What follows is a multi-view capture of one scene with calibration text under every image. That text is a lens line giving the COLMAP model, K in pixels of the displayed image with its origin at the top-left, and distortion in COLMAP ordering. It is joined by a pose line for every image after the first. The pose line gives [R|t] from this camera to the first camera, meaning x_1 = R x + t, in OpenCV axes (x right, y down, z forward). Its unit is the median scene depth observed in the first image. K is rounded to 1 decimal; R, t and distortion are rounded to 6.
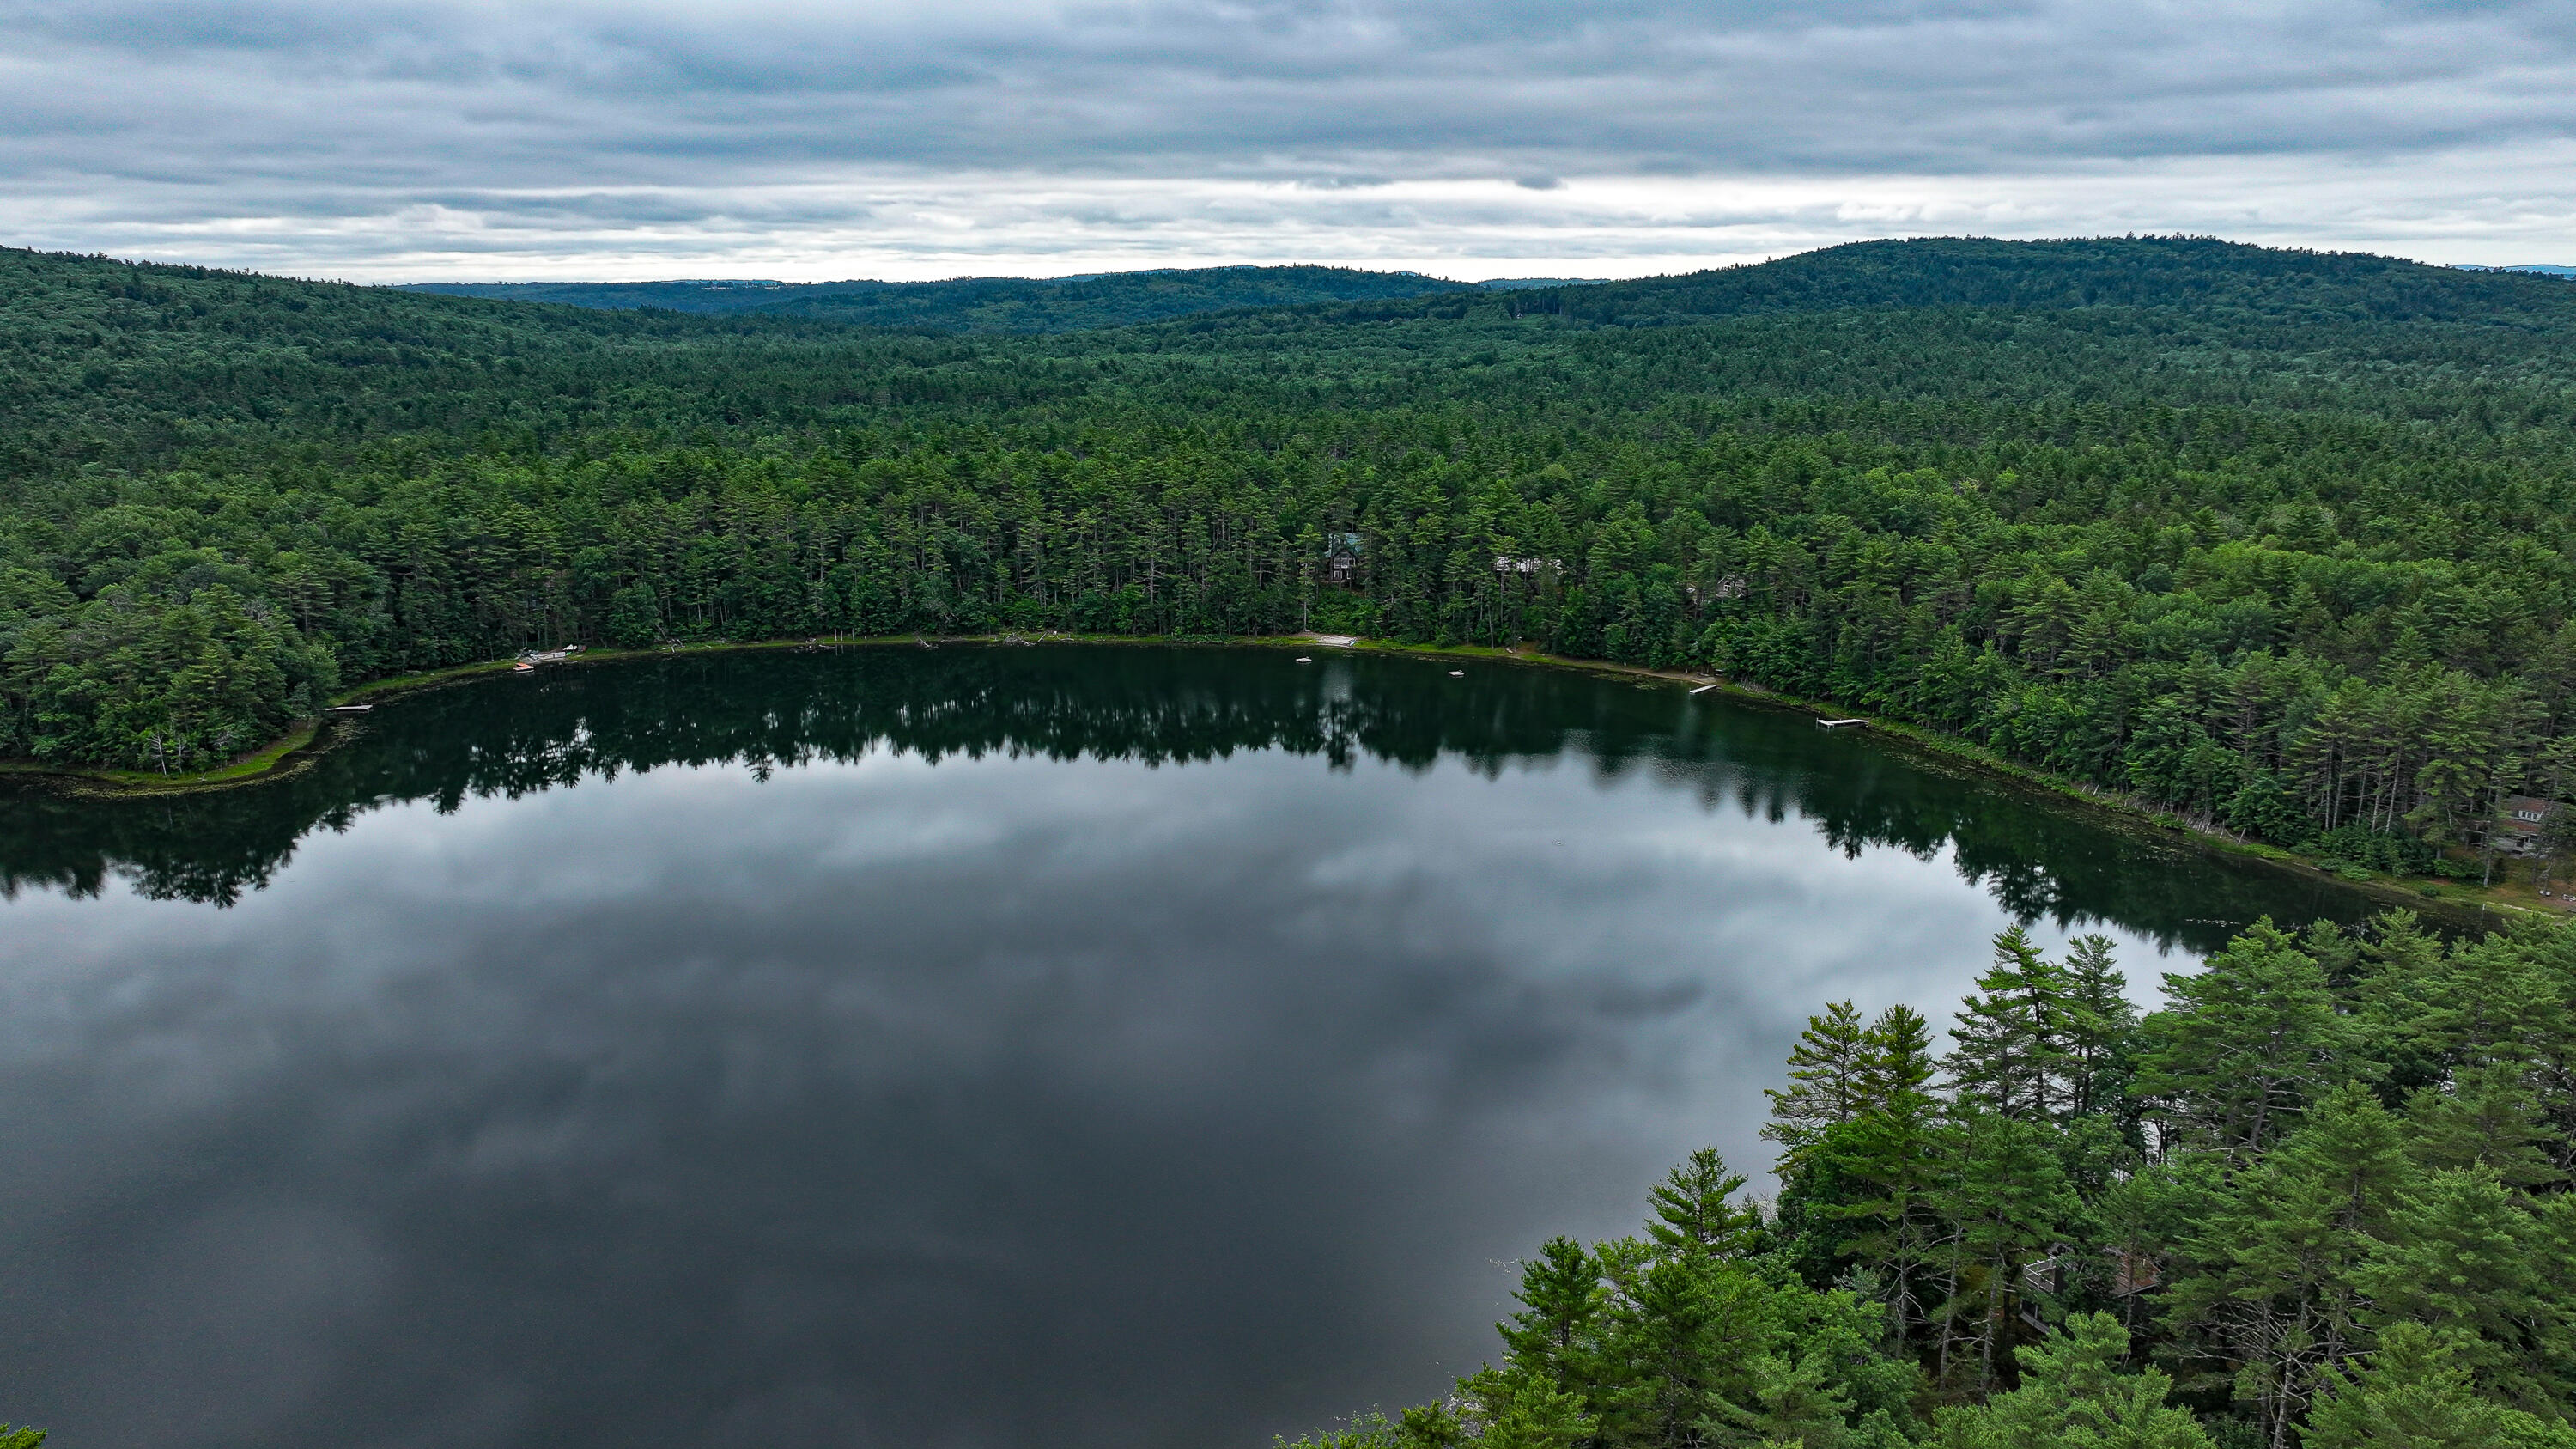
lens RADIAL K [[1820.6, 0, 1295.3], [0, 1820.6, 712.7], [0, 0, 1]] dist [0.002571, 0.008323]
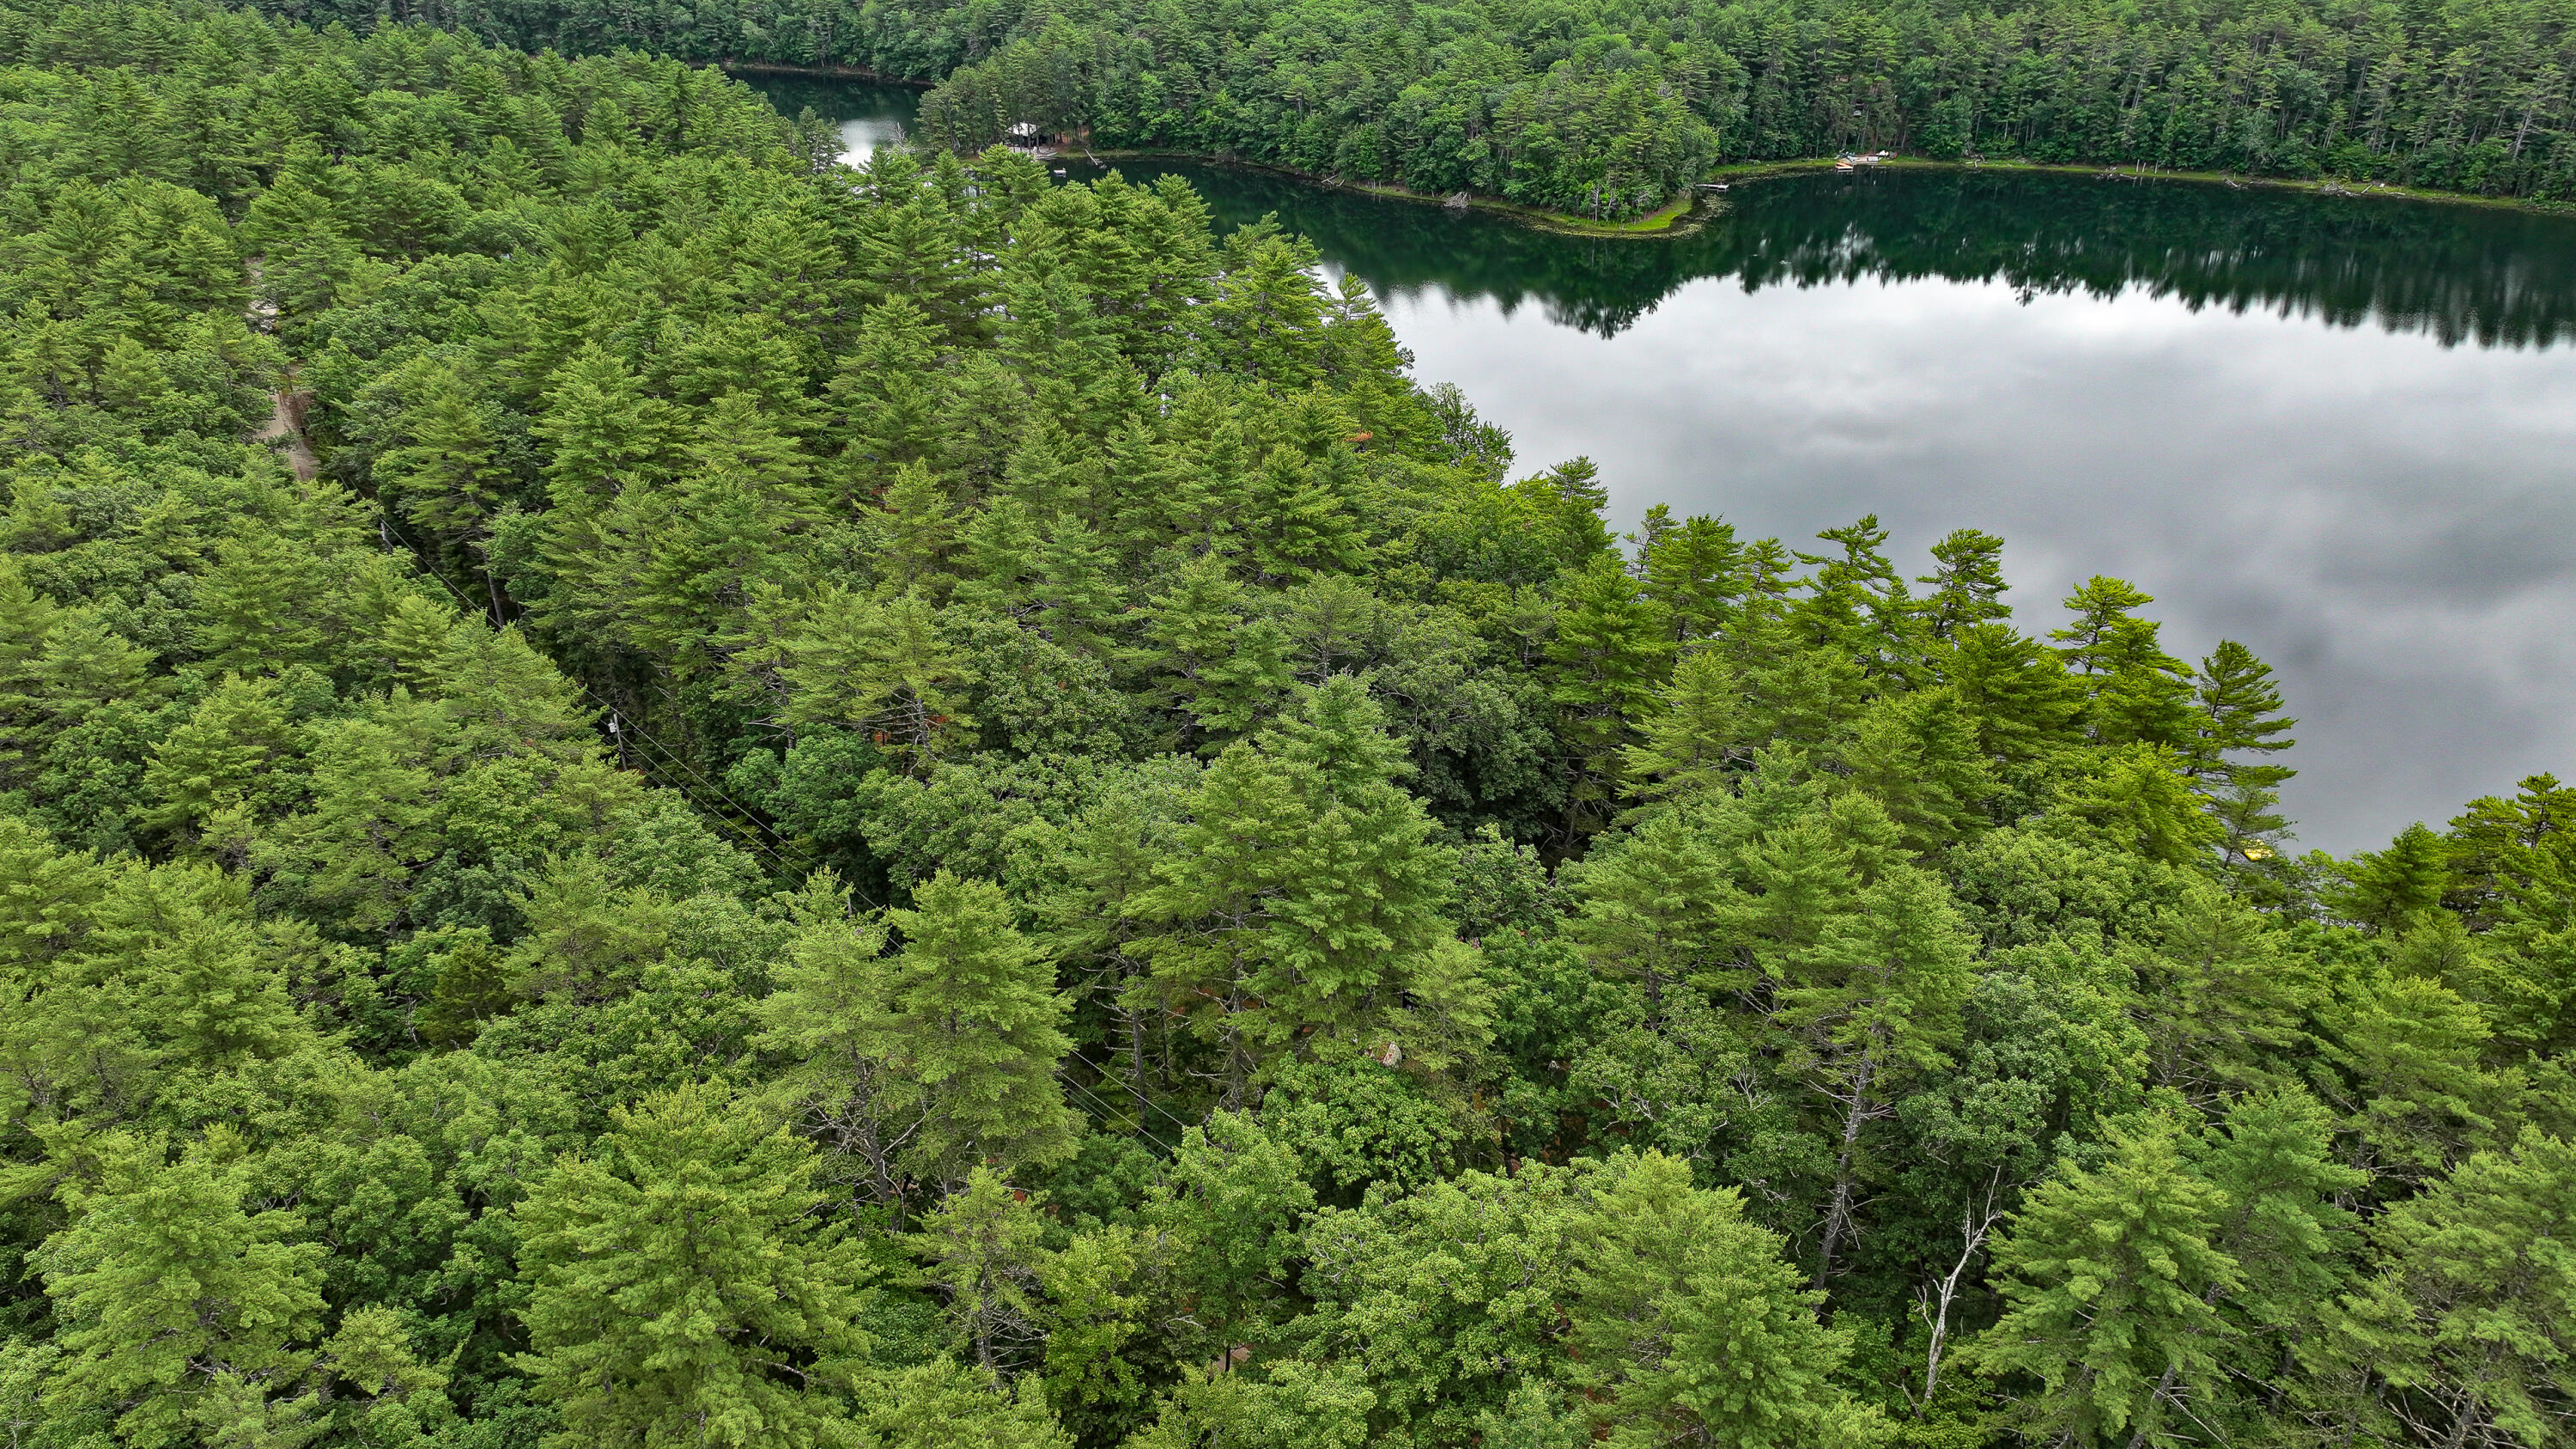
lens RADIAL K [[1816.0, 0, 1288.0], [0, 1816.0, 724.5], [0, 0, 1]] dist [-0.015488, 0.033619]
pose [[0.831008, 0.250183, -0.496824, -0.067463], [-0.121327, 0.953166, 0.277044, 0.031818], [0.542868, -0.169948, 0.822443, -0.139591]]
